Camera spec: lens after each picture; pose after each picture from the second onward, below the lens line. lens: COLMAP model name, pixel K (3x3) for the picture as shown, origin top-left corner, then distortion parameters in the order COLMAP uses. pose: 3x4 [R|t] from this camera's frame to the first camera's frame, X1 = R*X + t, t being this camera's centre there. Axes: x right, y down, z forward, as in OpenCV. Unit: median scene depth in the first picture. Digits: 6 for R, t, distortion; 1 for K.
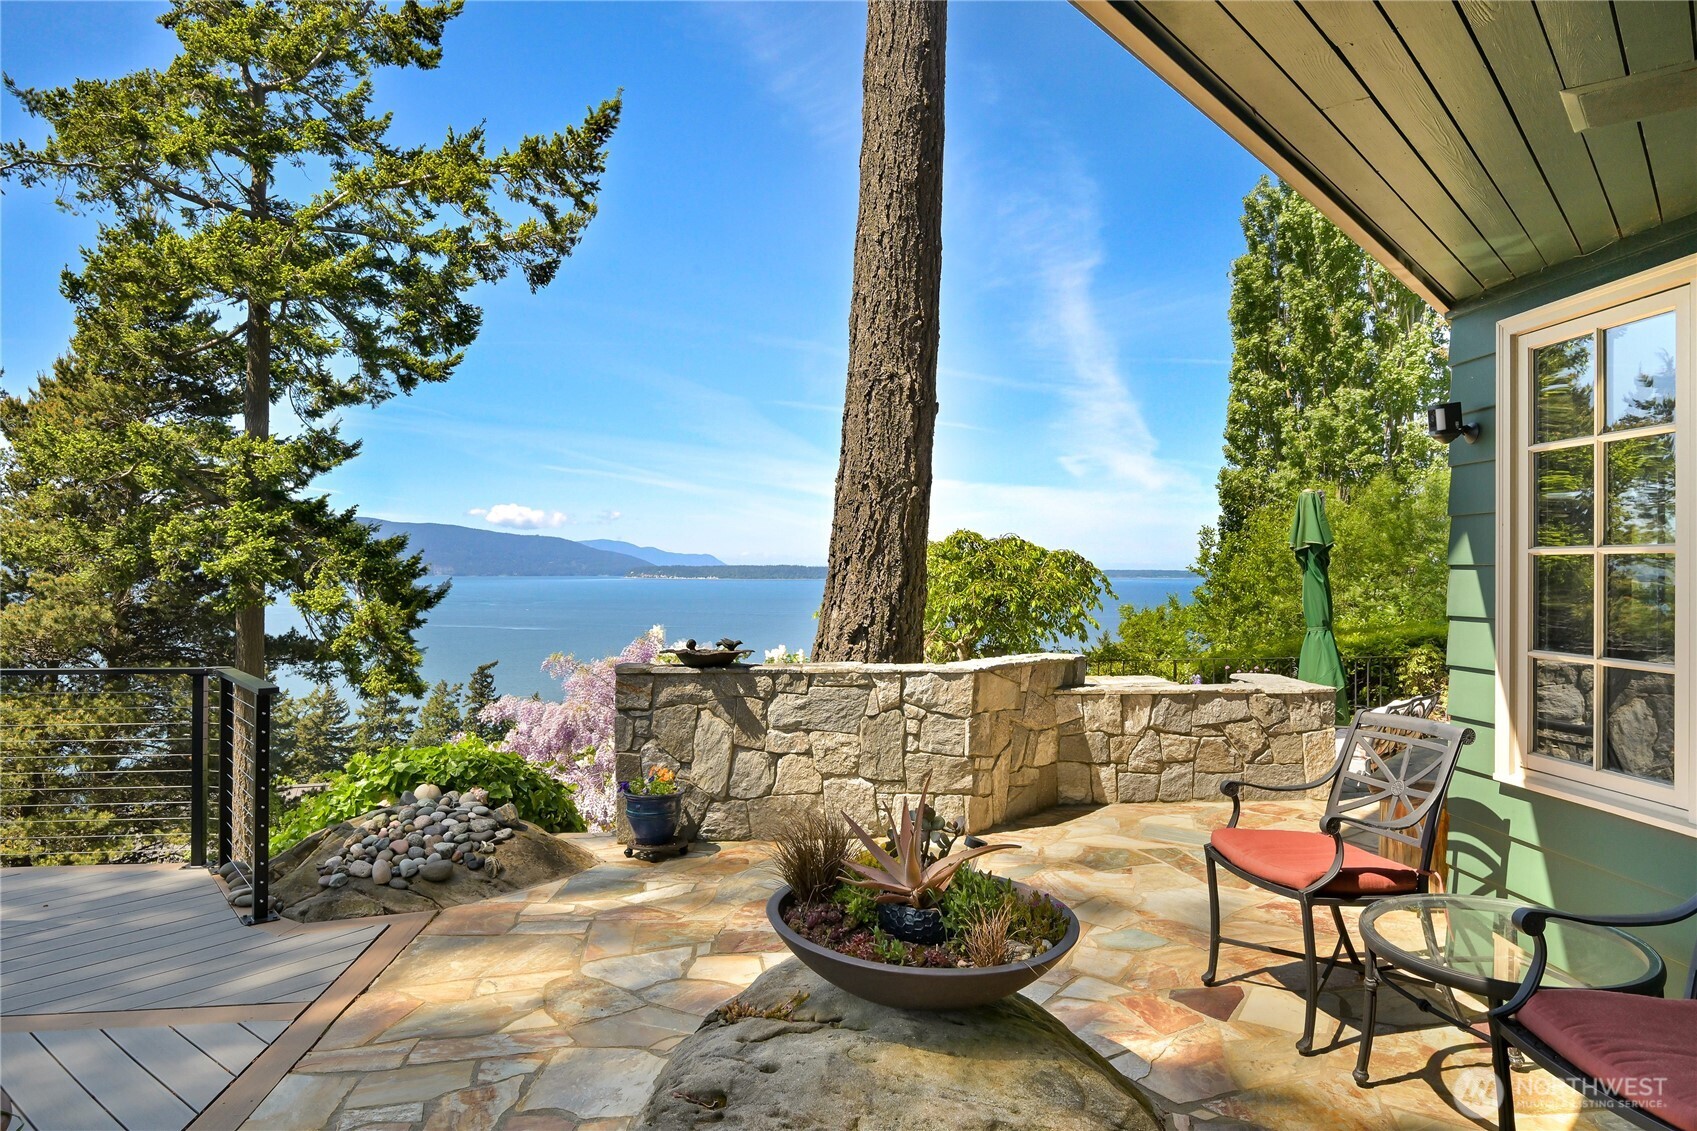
lens RADIAL K [[1082.8, 0, 848.5], [0, 1082.8, 565.5], [0, 0, 1]] dist [-0.002110, -0.005400]
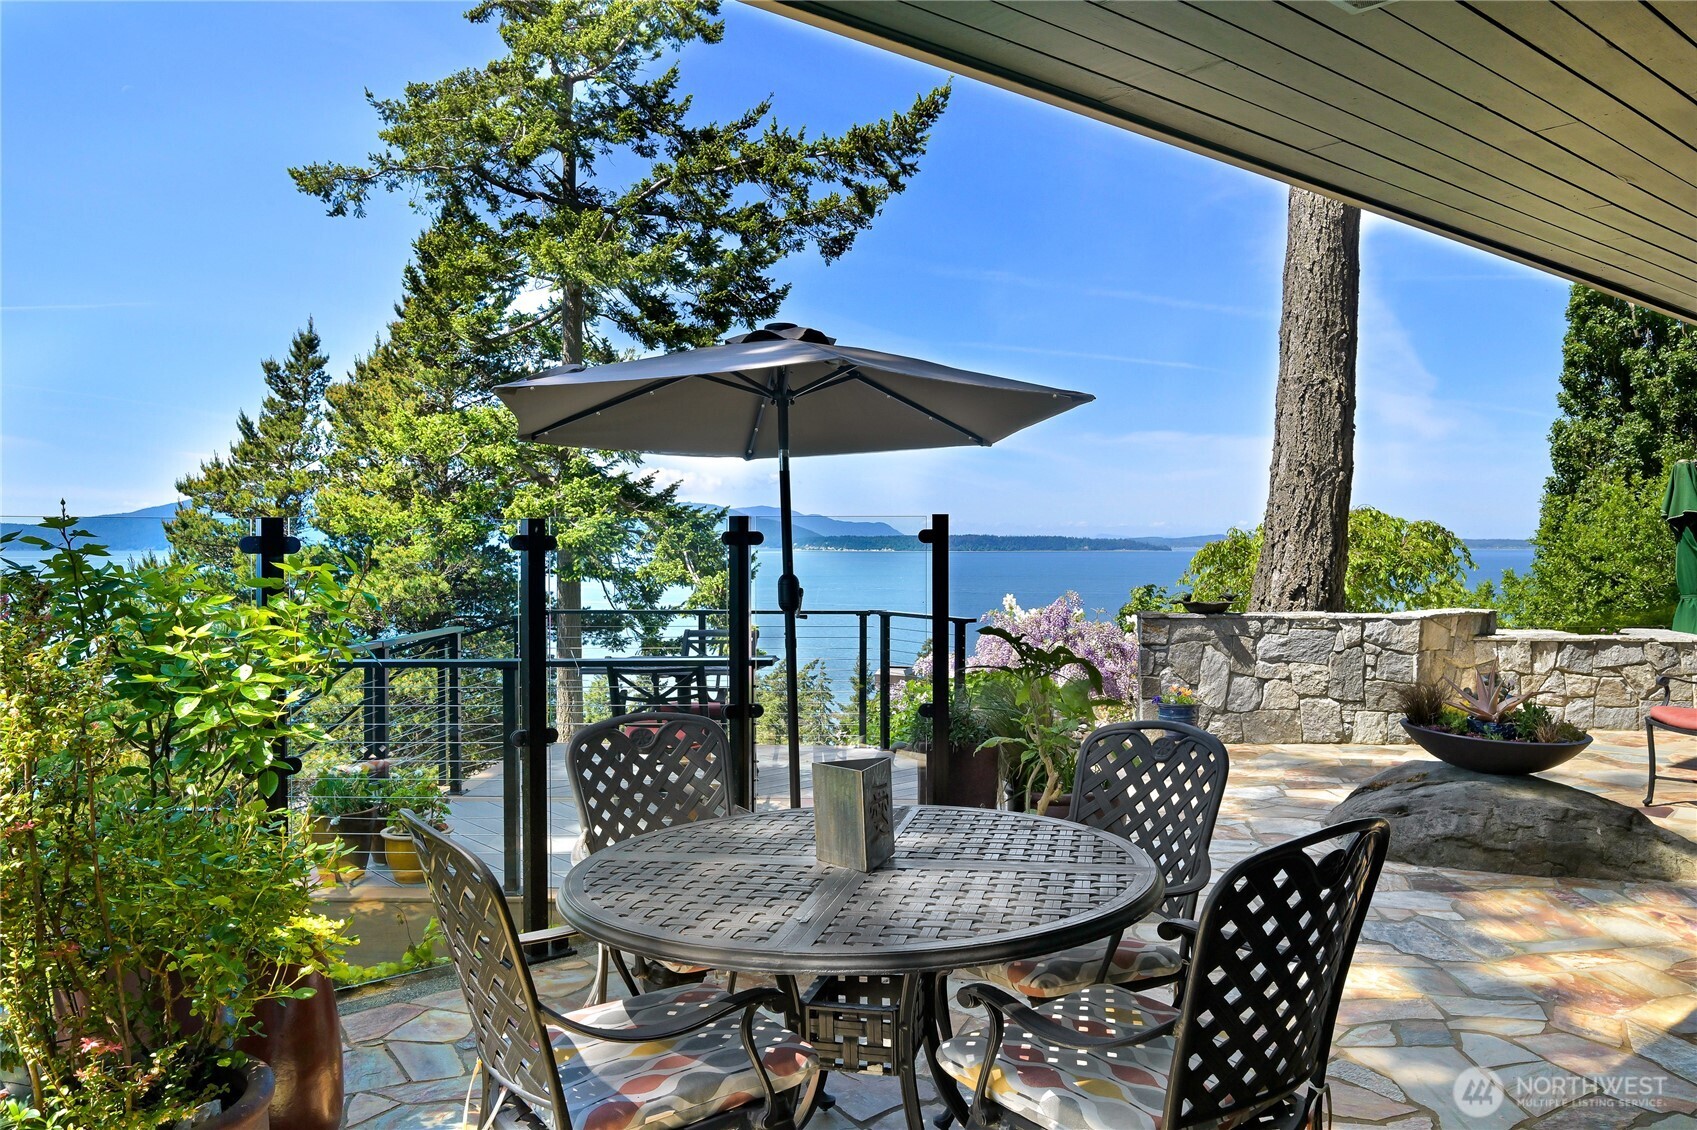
lens RADIAL K [[1252.2, 0, 848.5], [0, 1252.2, 565.0], [0, 0, 1]] dist [0.000752, -0.001699]
pose [[0.986030, -0.001023, -0.166566, -0.252385], [0.004934, 0.999722, 0.023067, -0.003550], [0.166496, -0.023567, 0.985760, -0.483911]]
